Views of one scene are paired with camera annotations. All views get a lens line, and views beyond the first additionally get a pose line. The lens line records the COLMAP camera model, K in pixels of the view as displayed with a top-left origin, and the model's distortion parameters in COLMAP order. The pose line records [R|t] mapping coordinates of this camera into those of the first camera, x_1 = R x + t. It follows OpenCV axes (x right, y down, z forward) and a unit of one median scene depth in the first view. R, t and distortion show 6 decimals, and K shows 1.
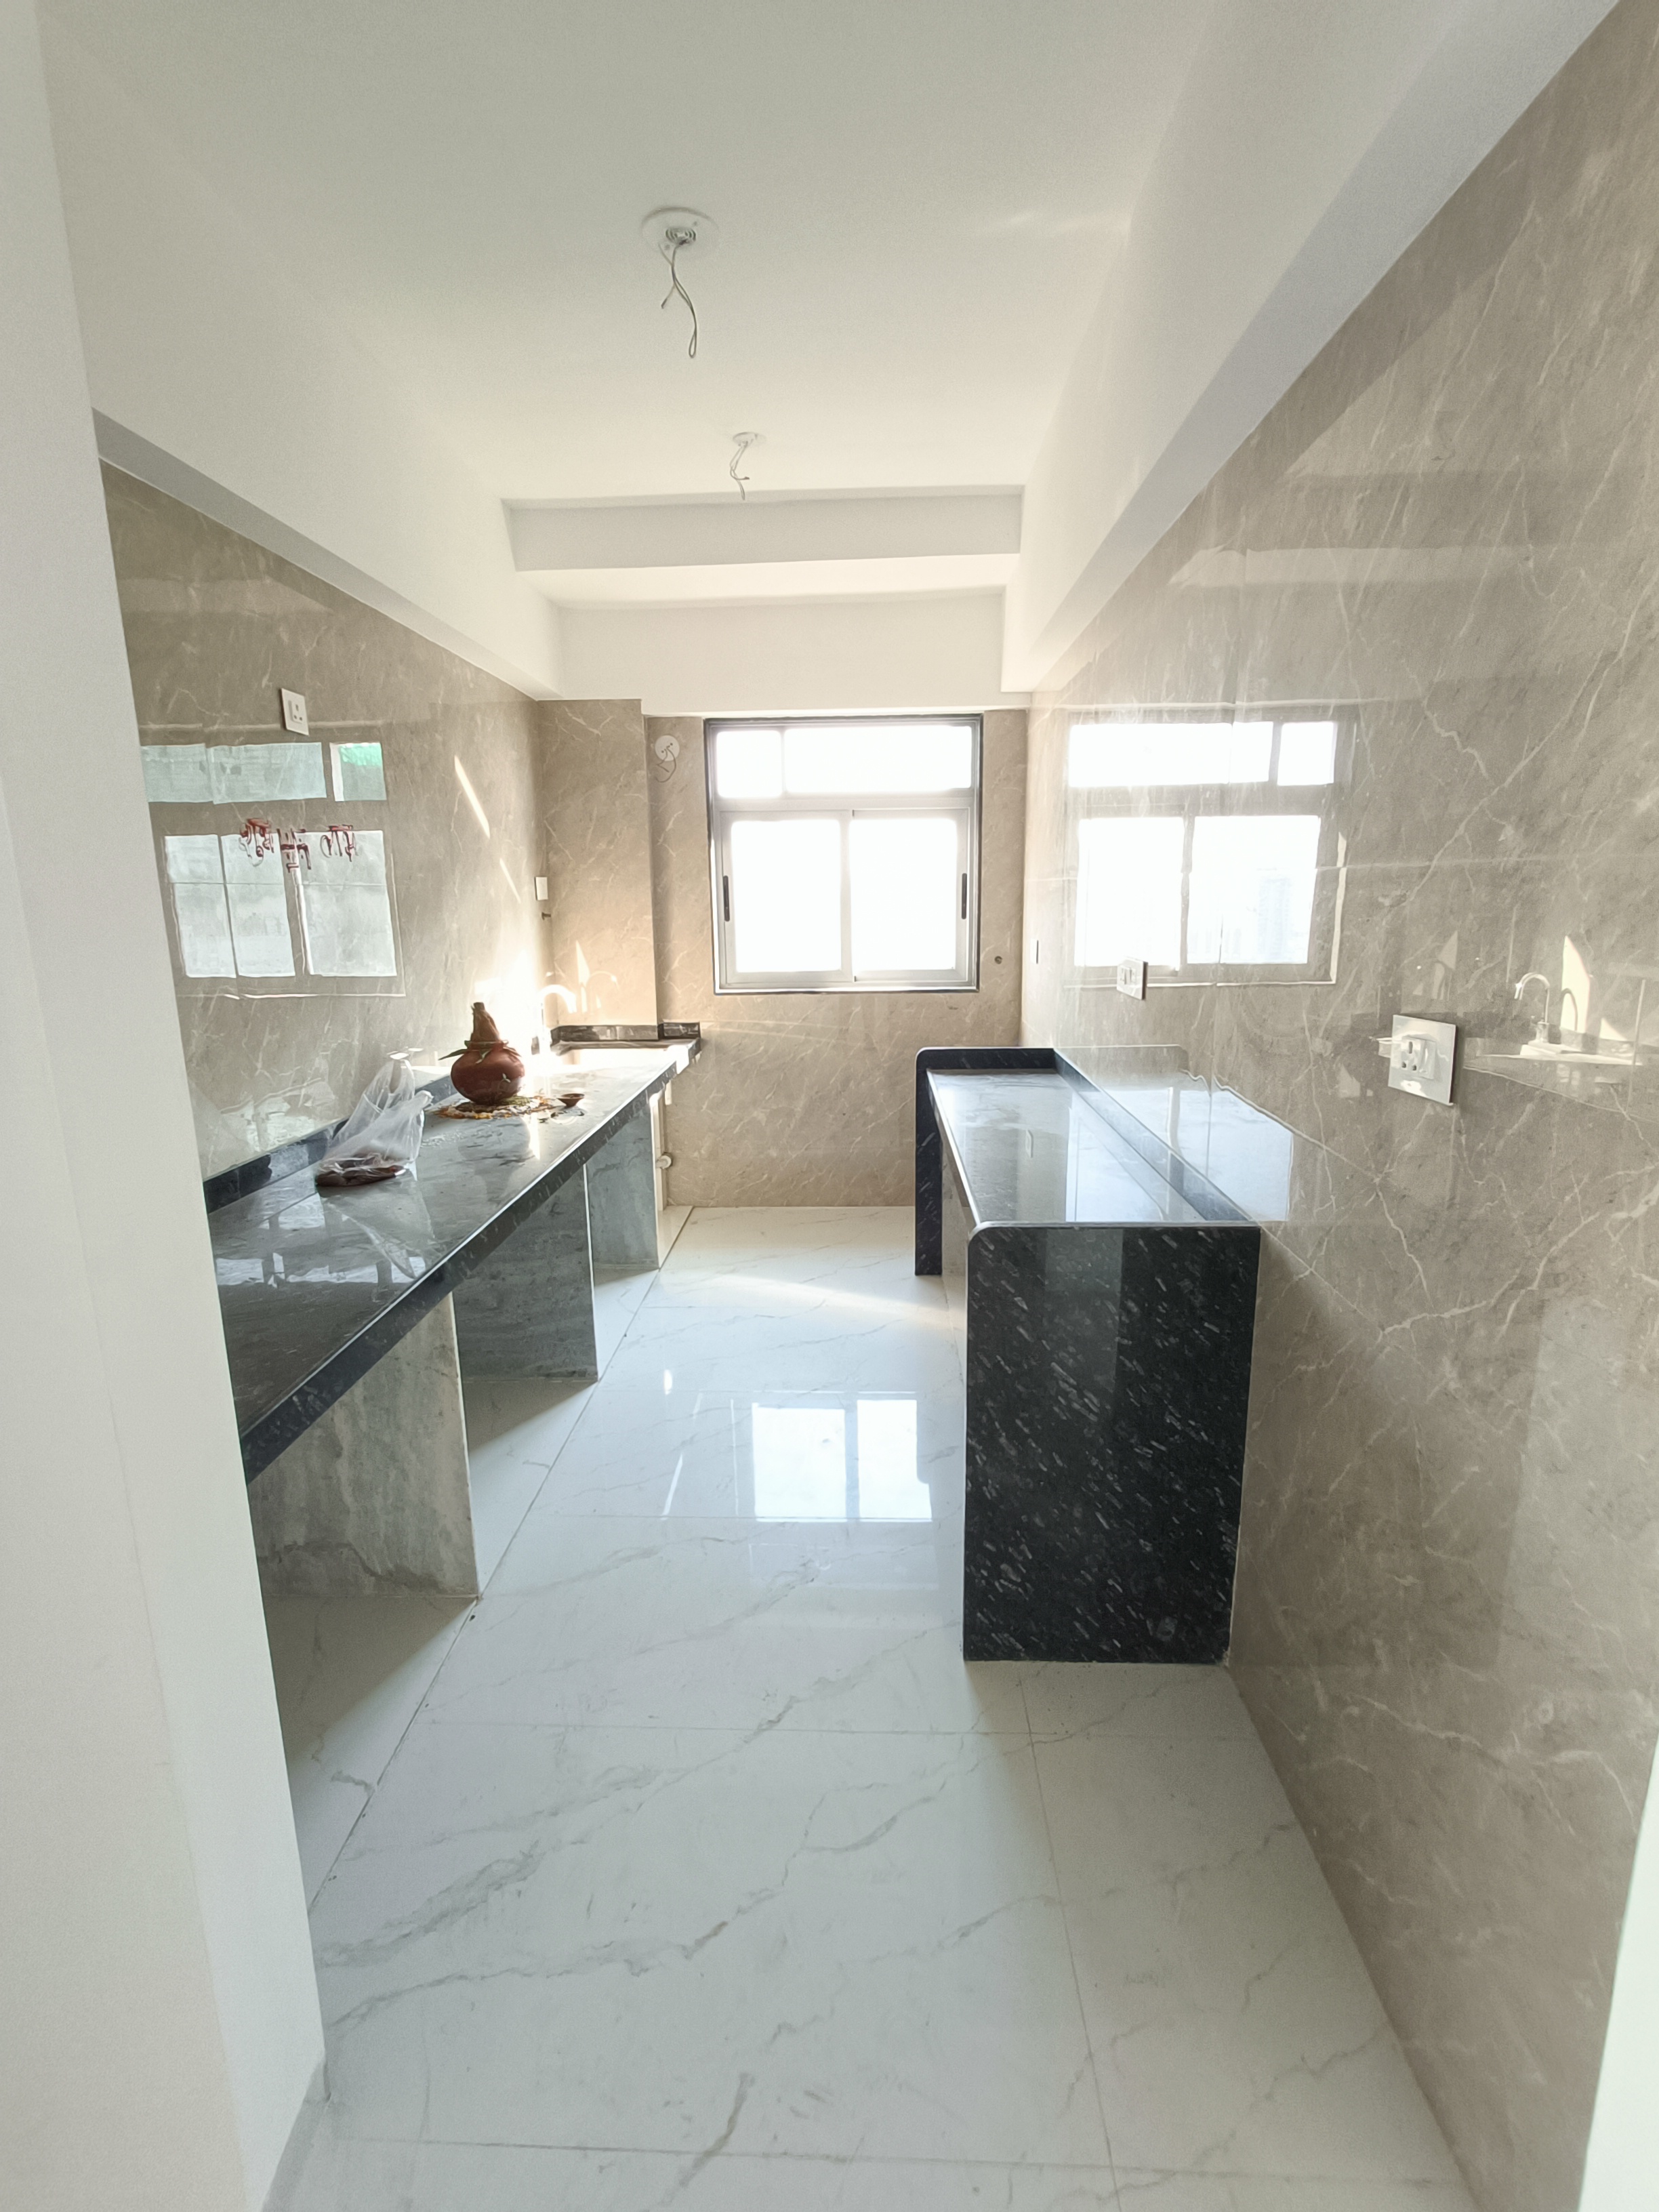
lens RADIAL K [[1014.7, 0, 829.5], [0, 1014.7, 1106.0], [0, 0, 1]] dist [-0.000769, 0.005450]
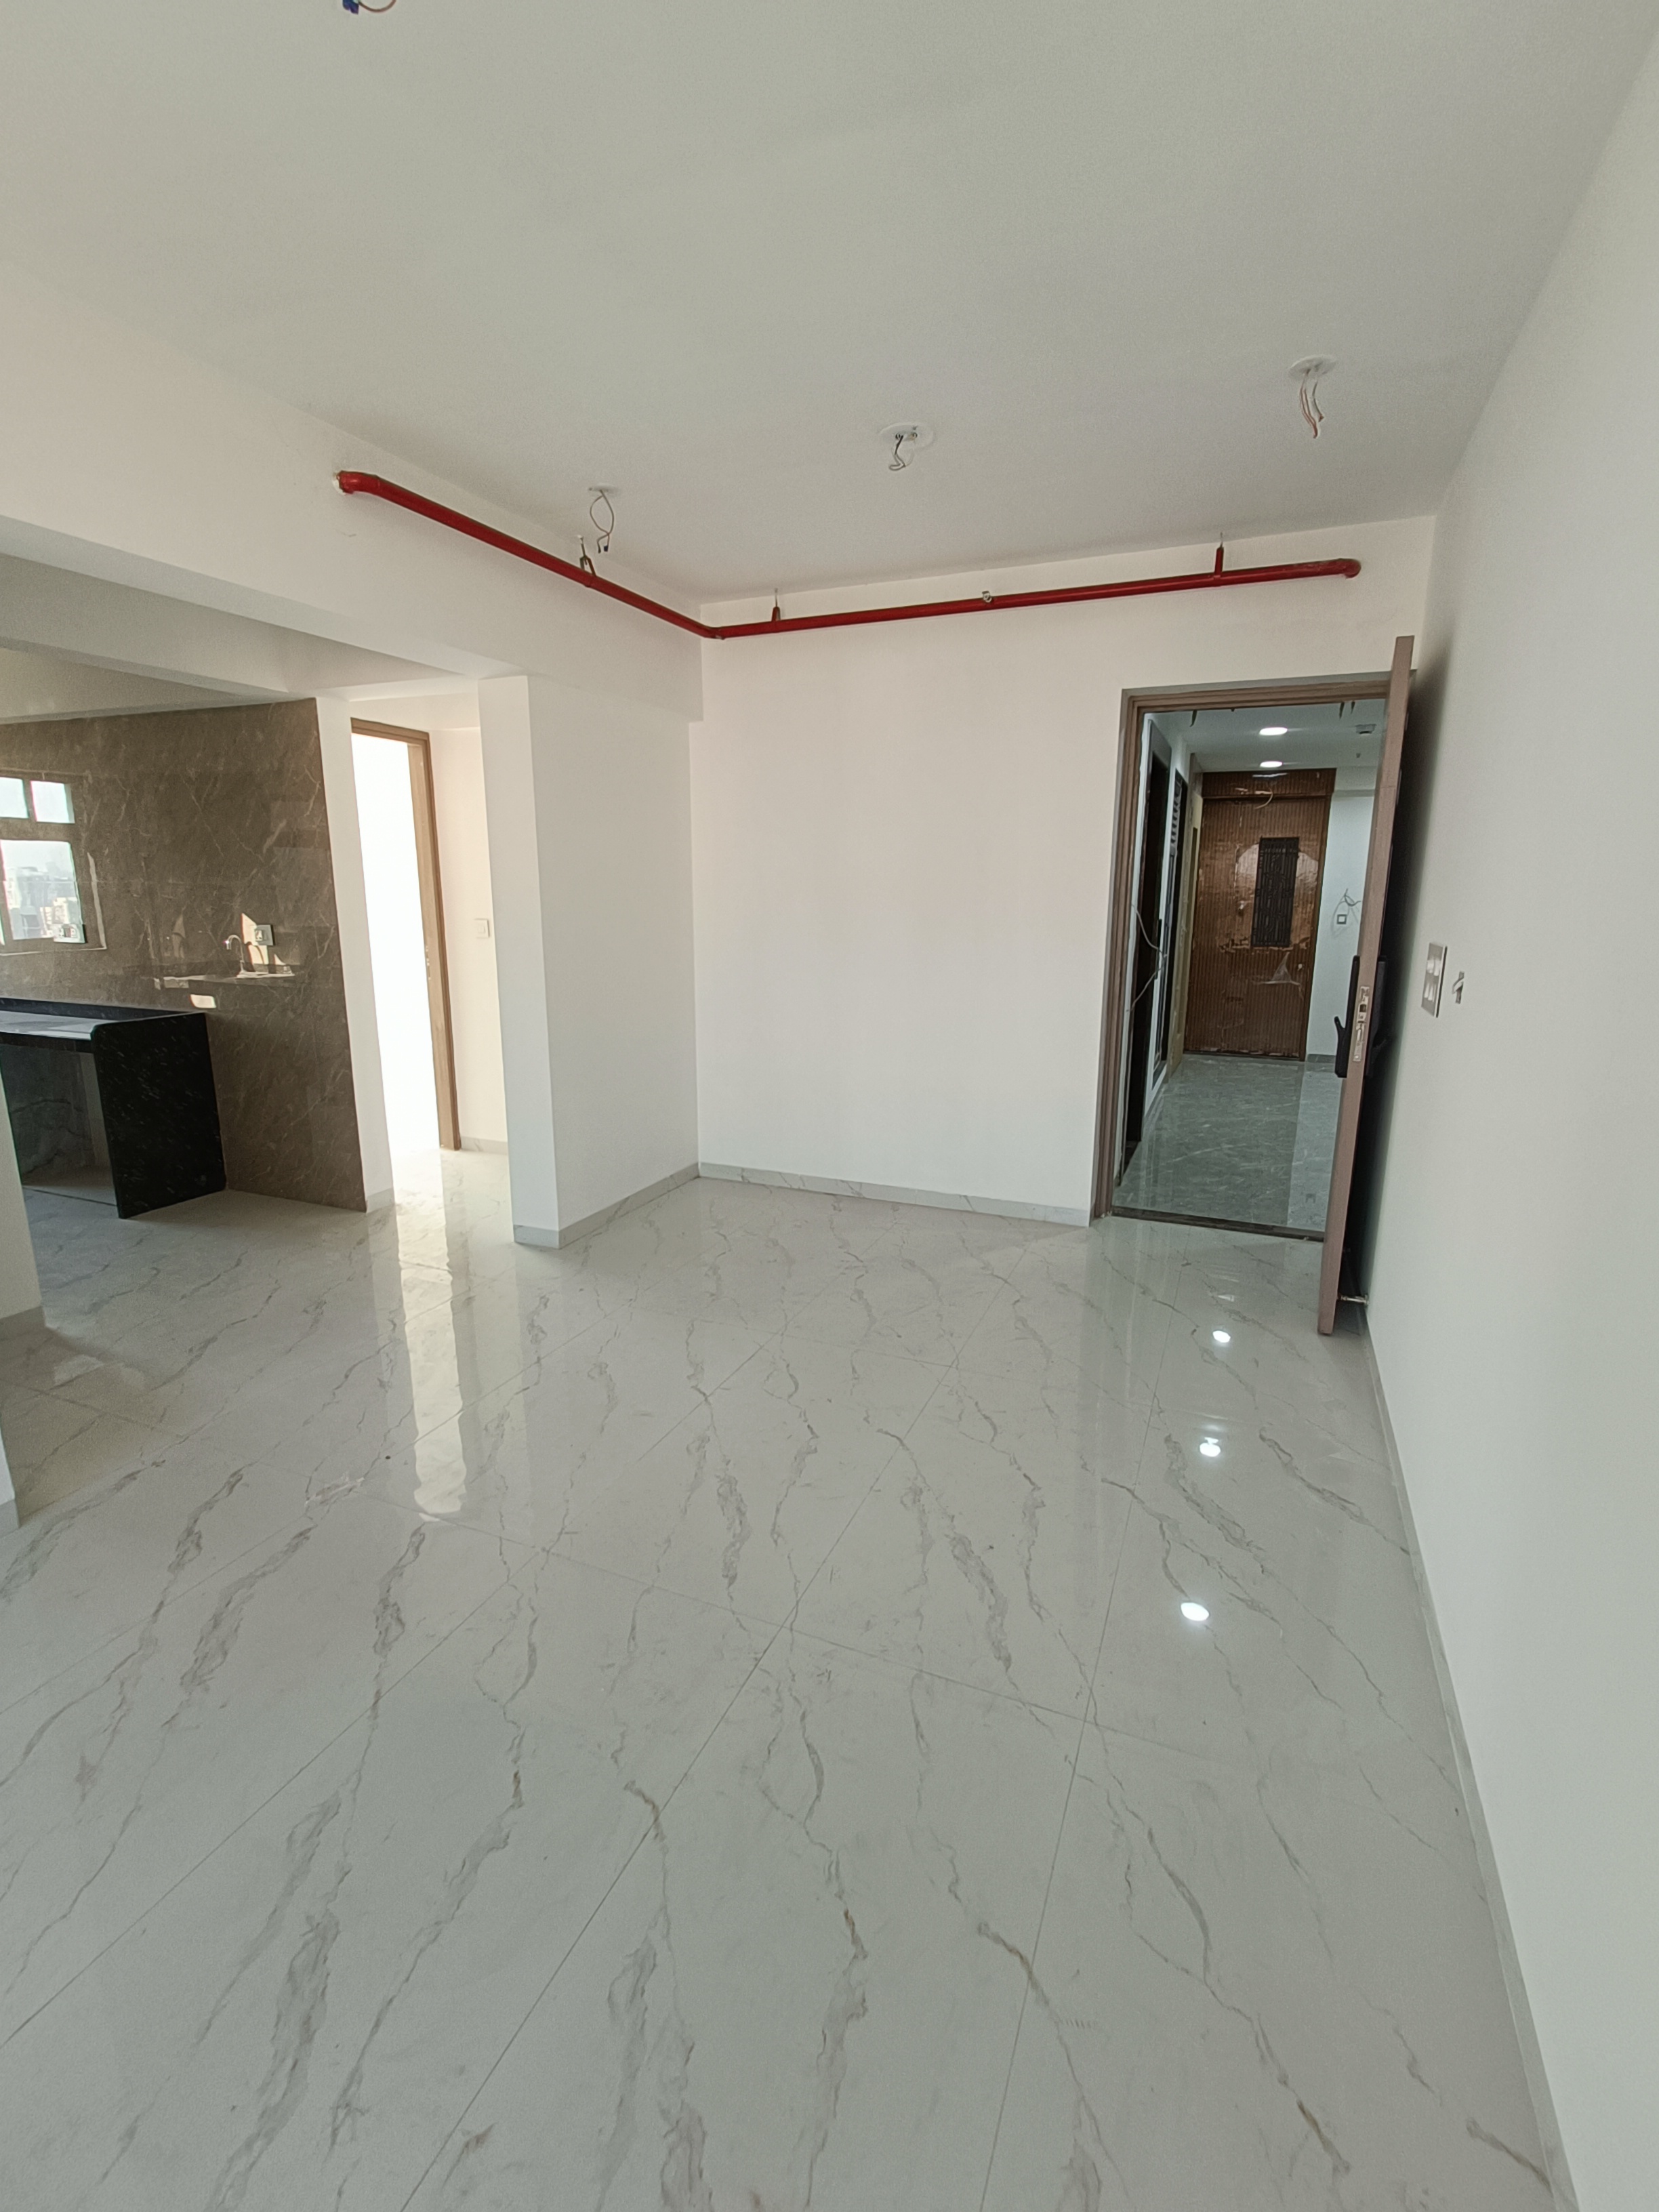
lens RADIAL K [[1014.7, 0, 829.5], [0, 1014.7, 1106.0], [0, 0, 1]] dist [-0.000769, 0.005450]
pose [[0.366985, -0.183741, 0.911900, -0.705985], [0.187401, 0.974803, 0.120998, 0.163245], [-0.911155, 0.126487, 0.392171, -0.745293]]
